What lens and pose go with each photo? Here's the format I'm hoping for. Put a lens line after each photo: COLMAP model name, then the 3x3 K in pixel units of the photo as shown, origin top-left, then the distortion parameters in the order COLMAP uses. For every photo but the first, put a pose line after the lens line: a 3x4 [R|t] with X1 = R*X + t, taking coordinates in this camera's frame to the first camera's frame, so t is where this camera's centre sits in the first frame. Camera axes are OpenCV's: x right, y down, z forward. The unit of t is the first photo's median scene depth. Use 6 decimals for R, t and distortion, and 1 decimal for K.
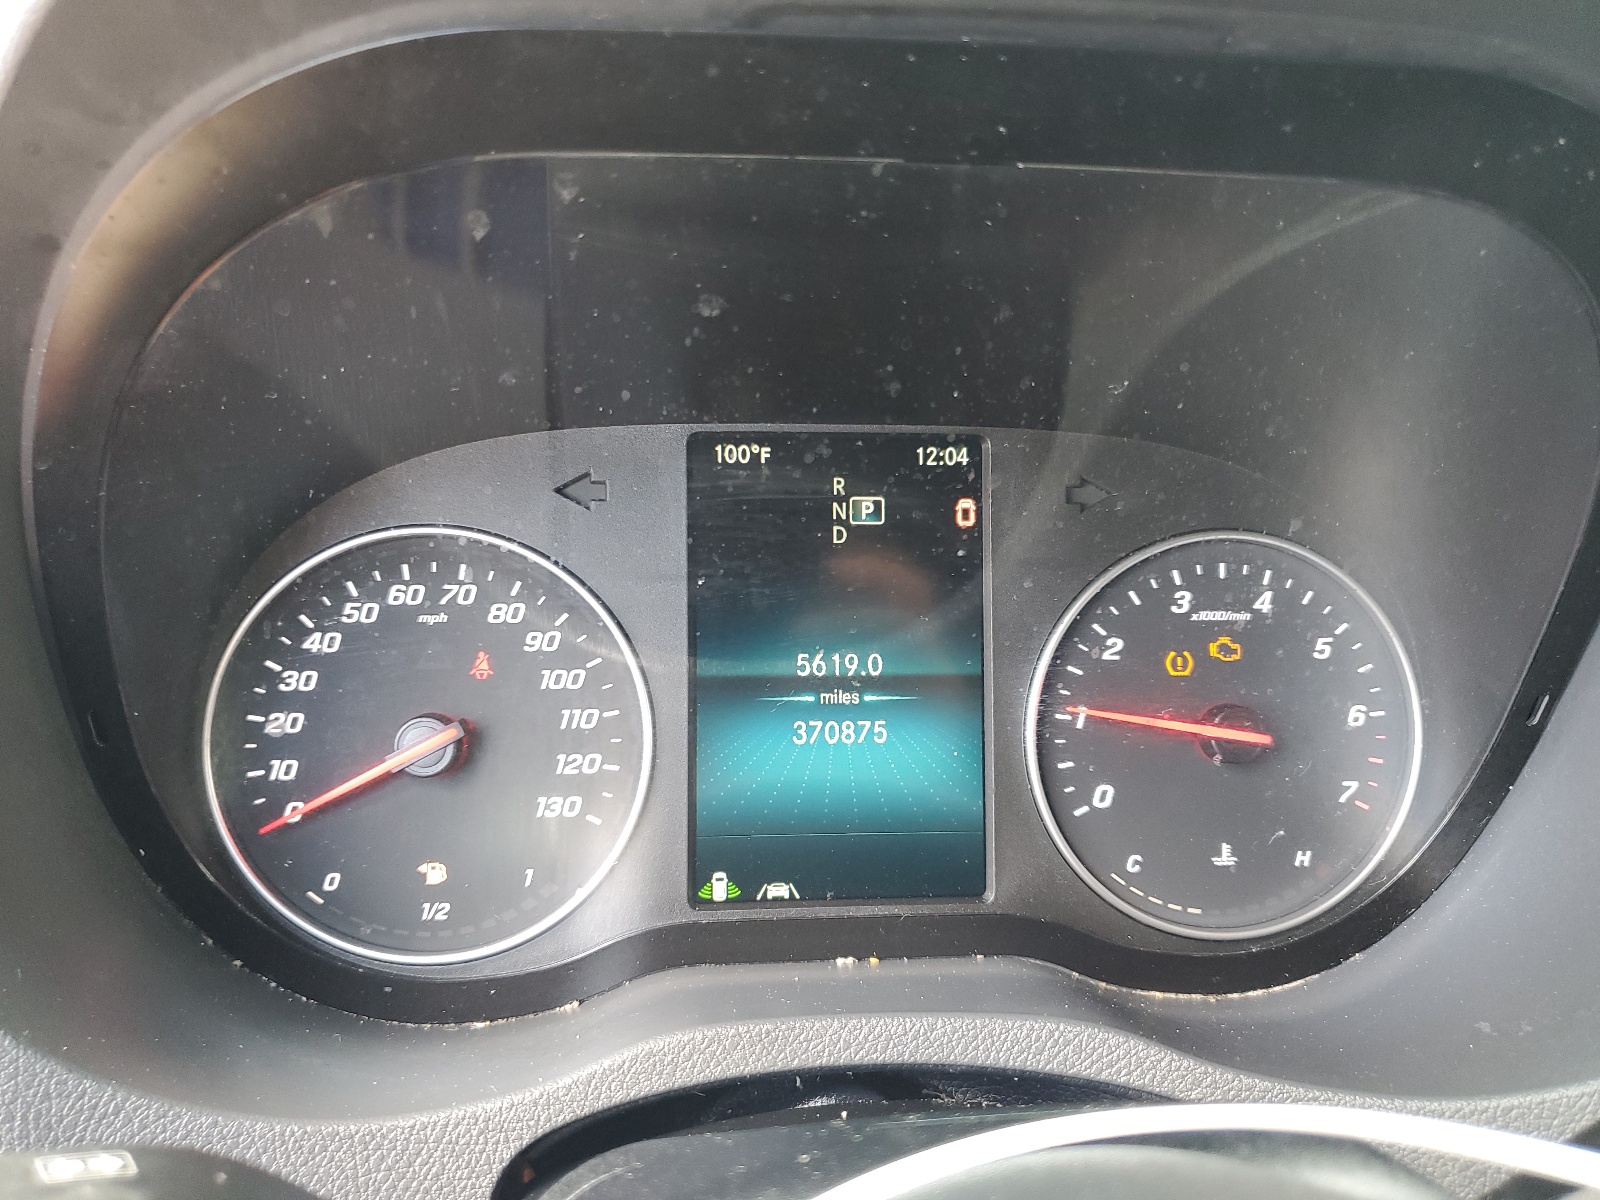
lens RADIAL K [[1286.5, 0, 801.0], [0, 1286.5, 601.7], [0, 0, 1]] dist [-0.005484, -0.002886]
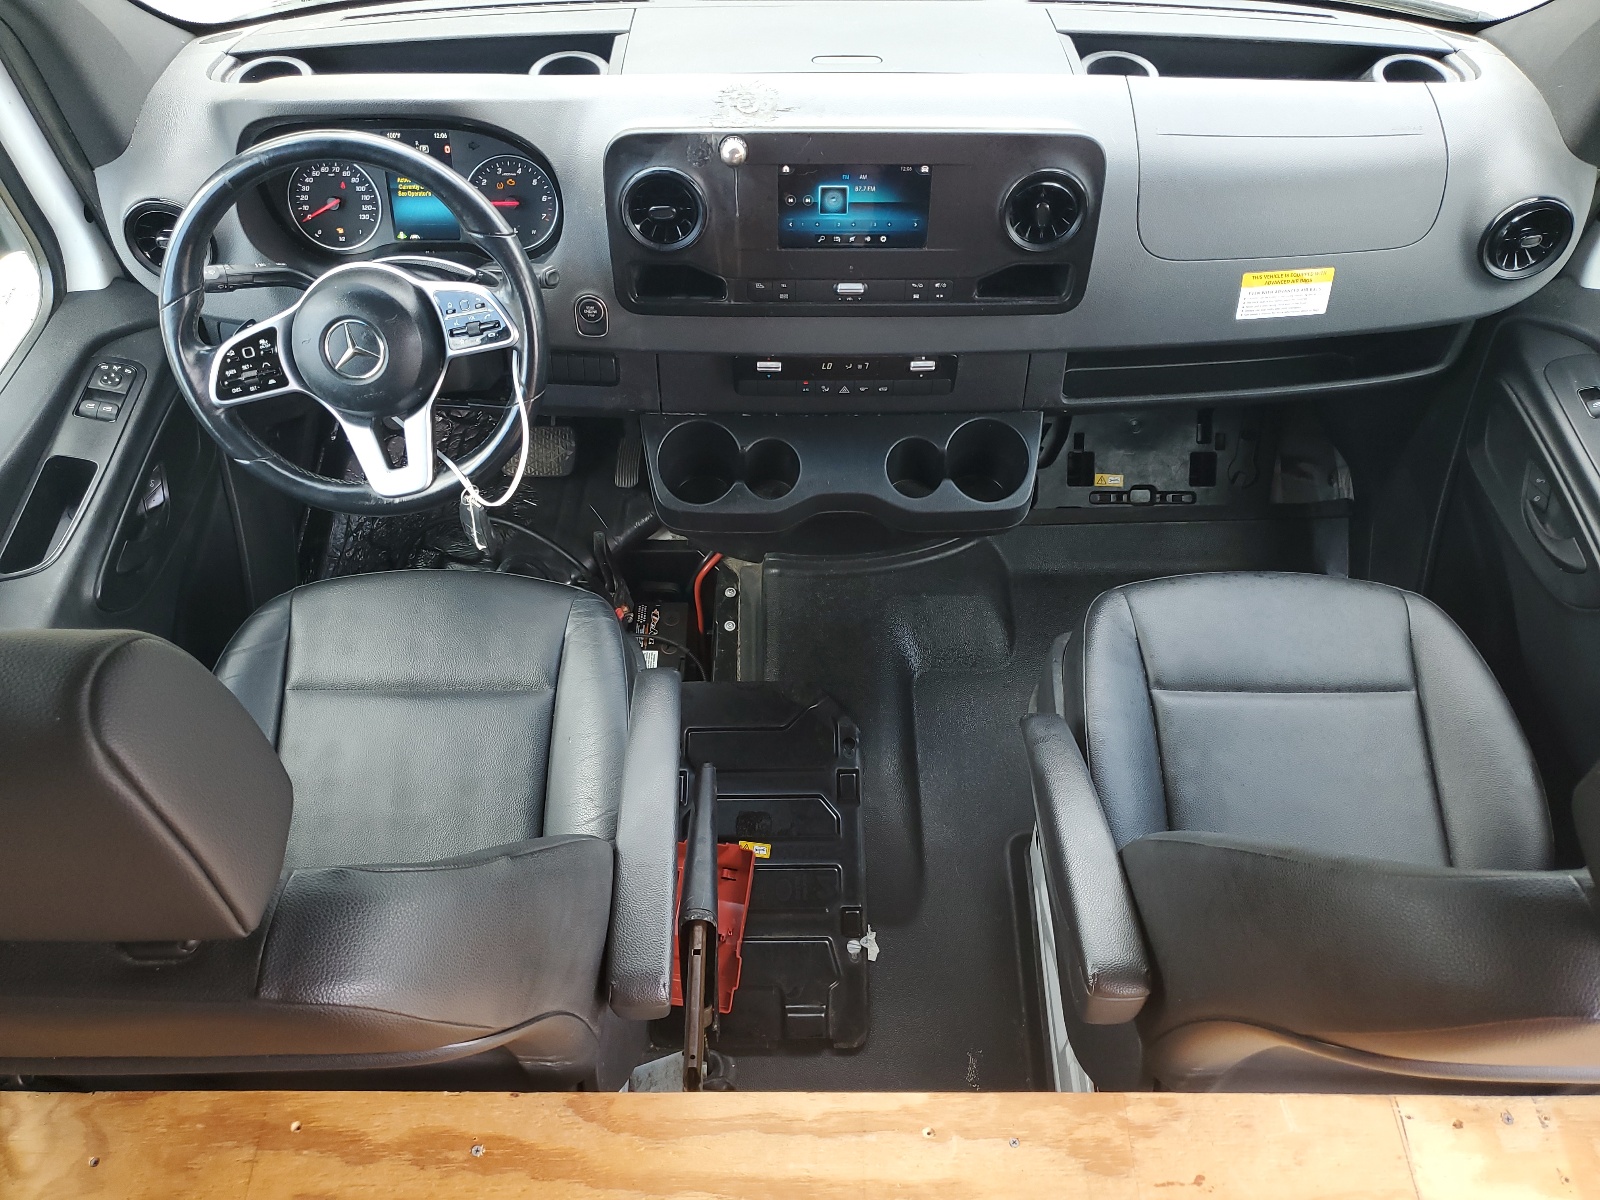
lens RADIAL K [[1286.5, 0, 798.6], [0, 1286.5, 600.0], [0, 0, 1]] dist [-0.005484, -0.002886]
pose [[0.995386, 0.047788, -0.083206, 1.842812], [-0.003742, 0.885824, 0.464006, -0.781307], [0.095880, -0.461554, 0.881916, -3.616058]]
